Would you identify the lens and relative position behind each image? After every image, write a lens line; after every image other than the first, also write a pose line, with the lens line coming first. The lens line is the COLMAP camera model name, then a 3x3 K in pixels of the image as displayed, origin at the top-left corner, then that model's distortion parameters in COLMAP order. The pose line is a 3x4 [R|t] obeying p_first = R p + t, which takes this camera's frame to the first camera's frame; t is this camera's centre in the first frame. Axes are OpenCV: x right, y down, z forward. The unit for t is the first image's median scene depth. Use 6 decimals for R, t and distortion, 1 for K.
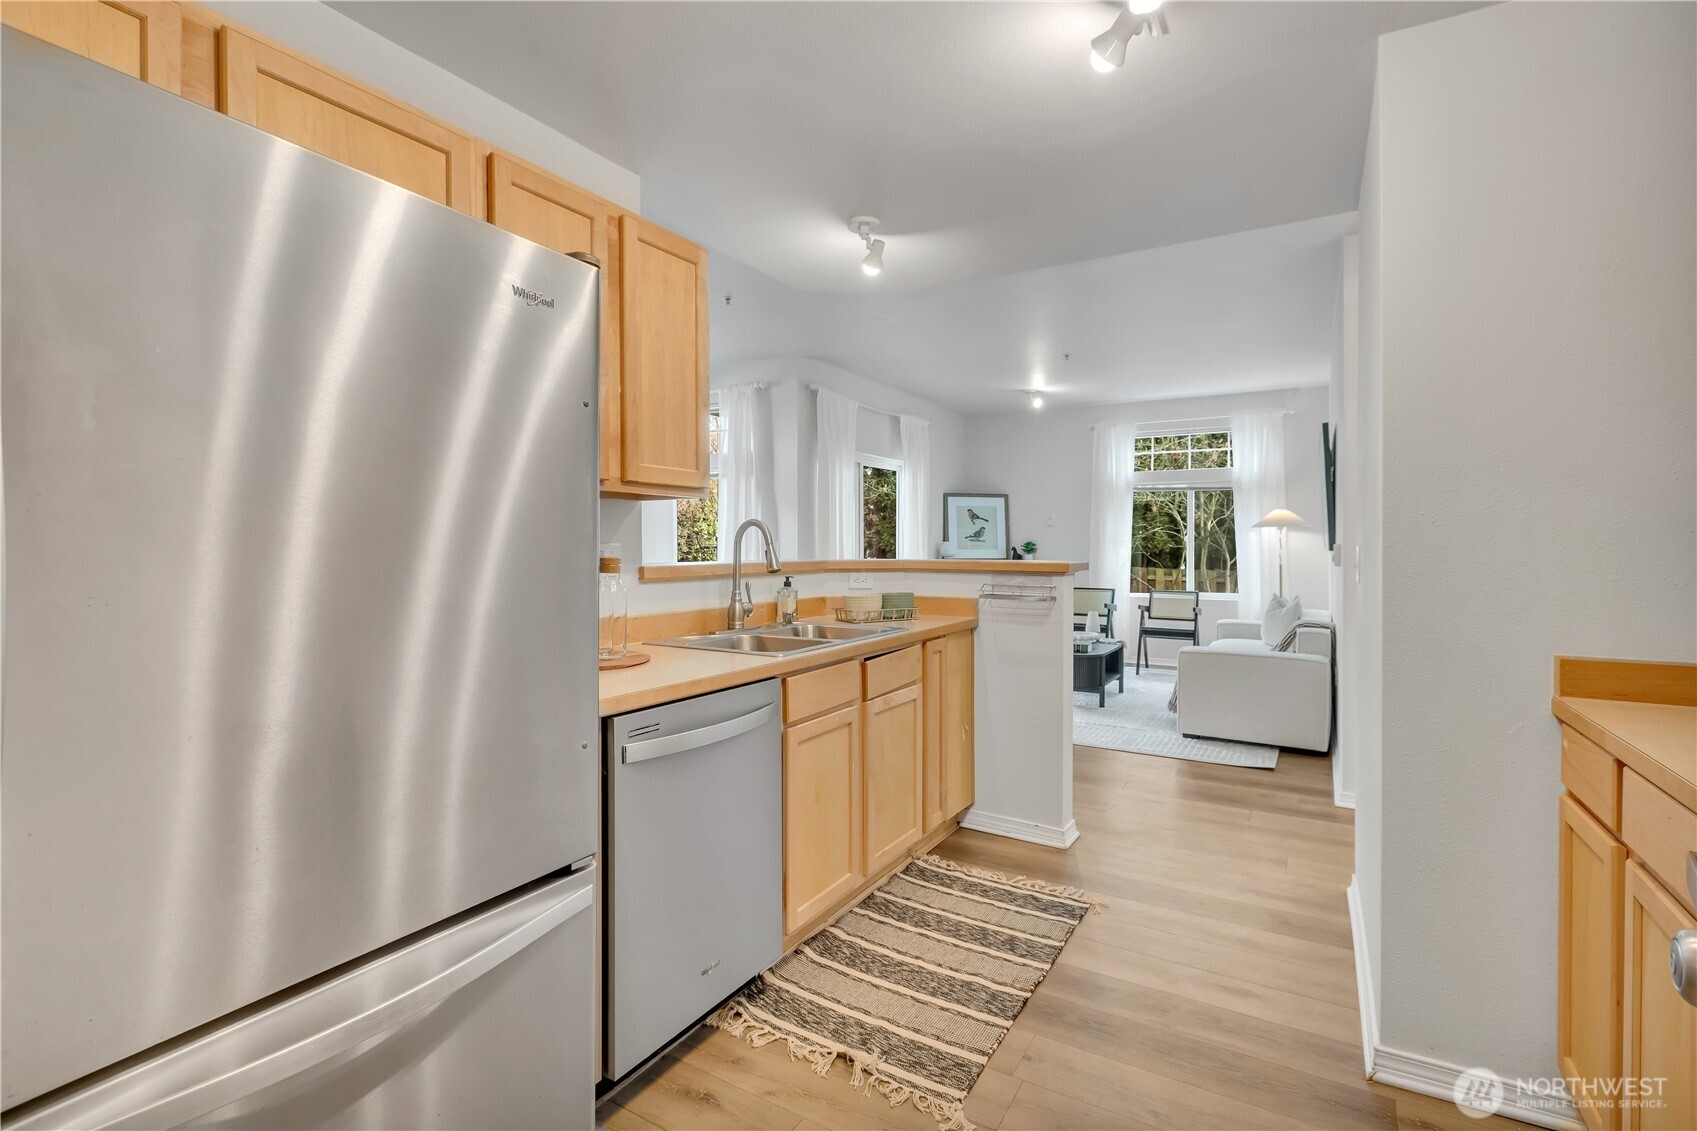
lens RADIAL K [[785.5, 0, 852.8], [0, 785.5, 524.9], [0, 0, 1]] dist [0.003813, 0.000782]
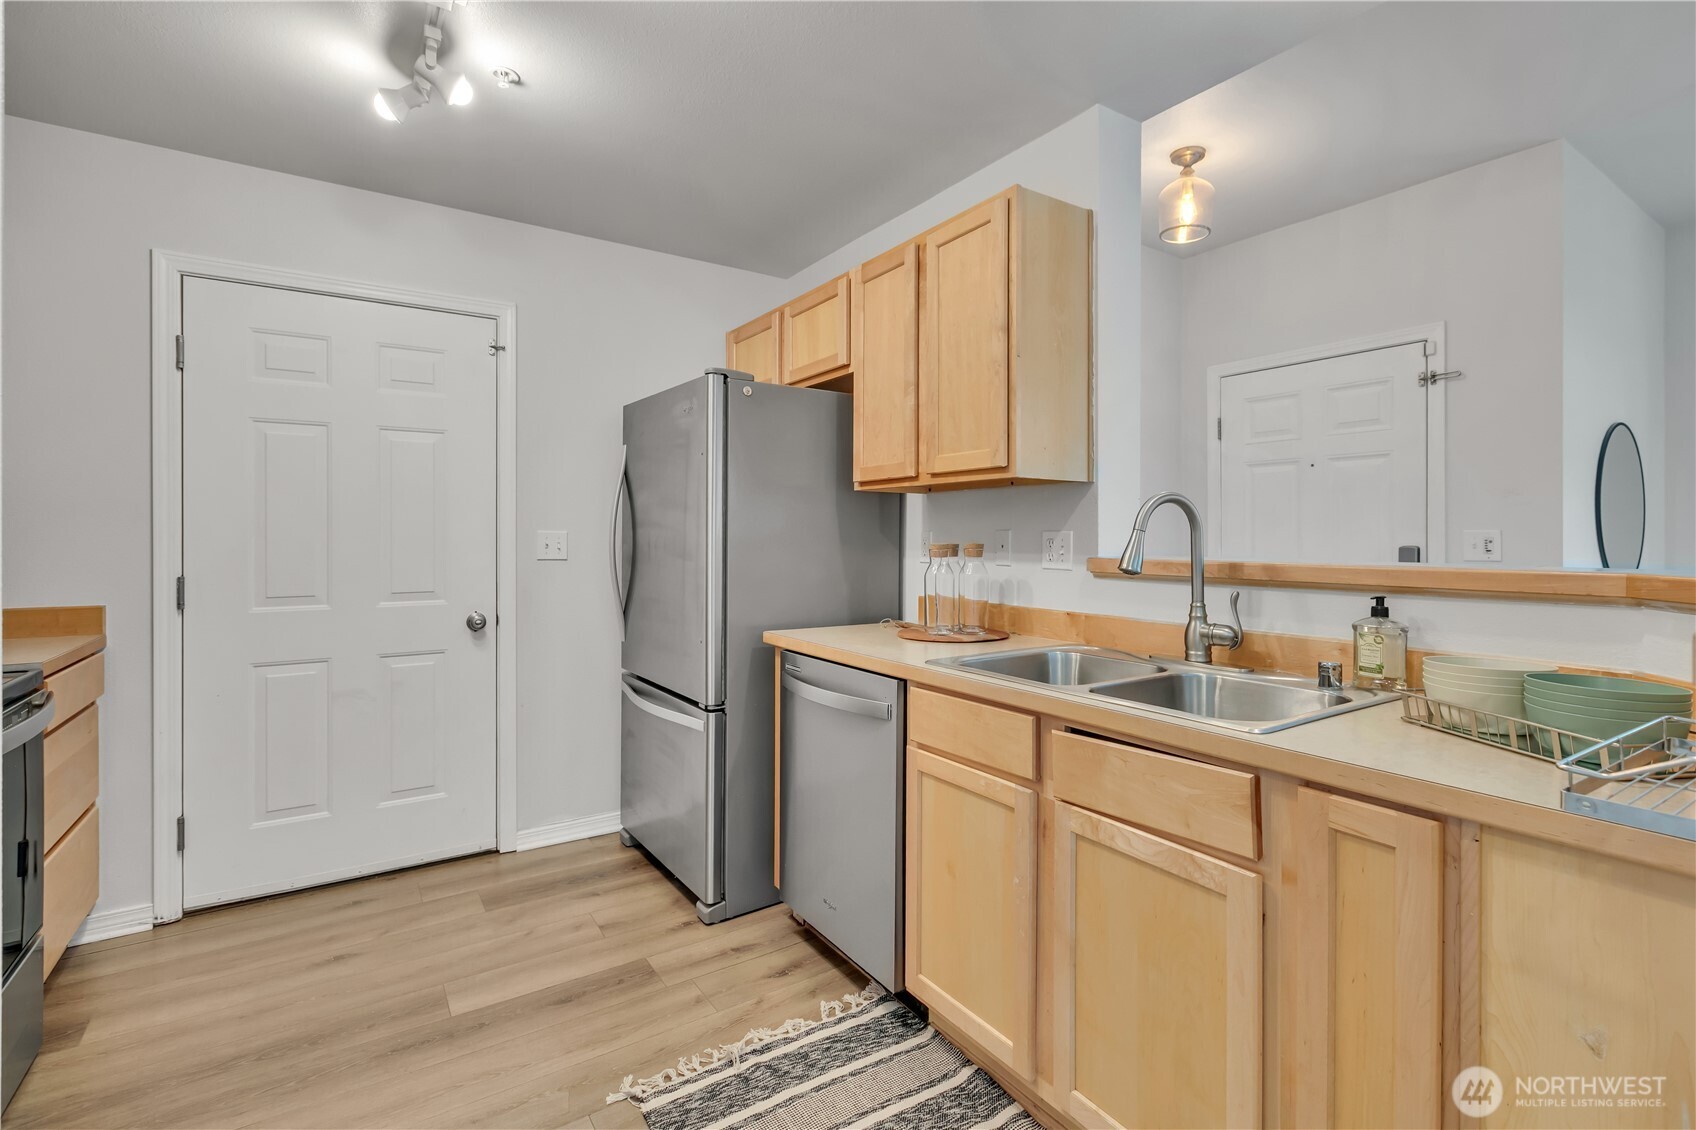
lens RADIAL K [[791.2, 0, 868.8], [0, 791.2, 534.2], [0, 0, 1]] dist [0.003540, 0.000303]
pose [[-0.431352, -0.011401, -0.902111, 0.706931], [0.012764, 0.999743, -0.018738, 0.046640], [0.902093, -0.019597, -0.431096, 1.326052]]
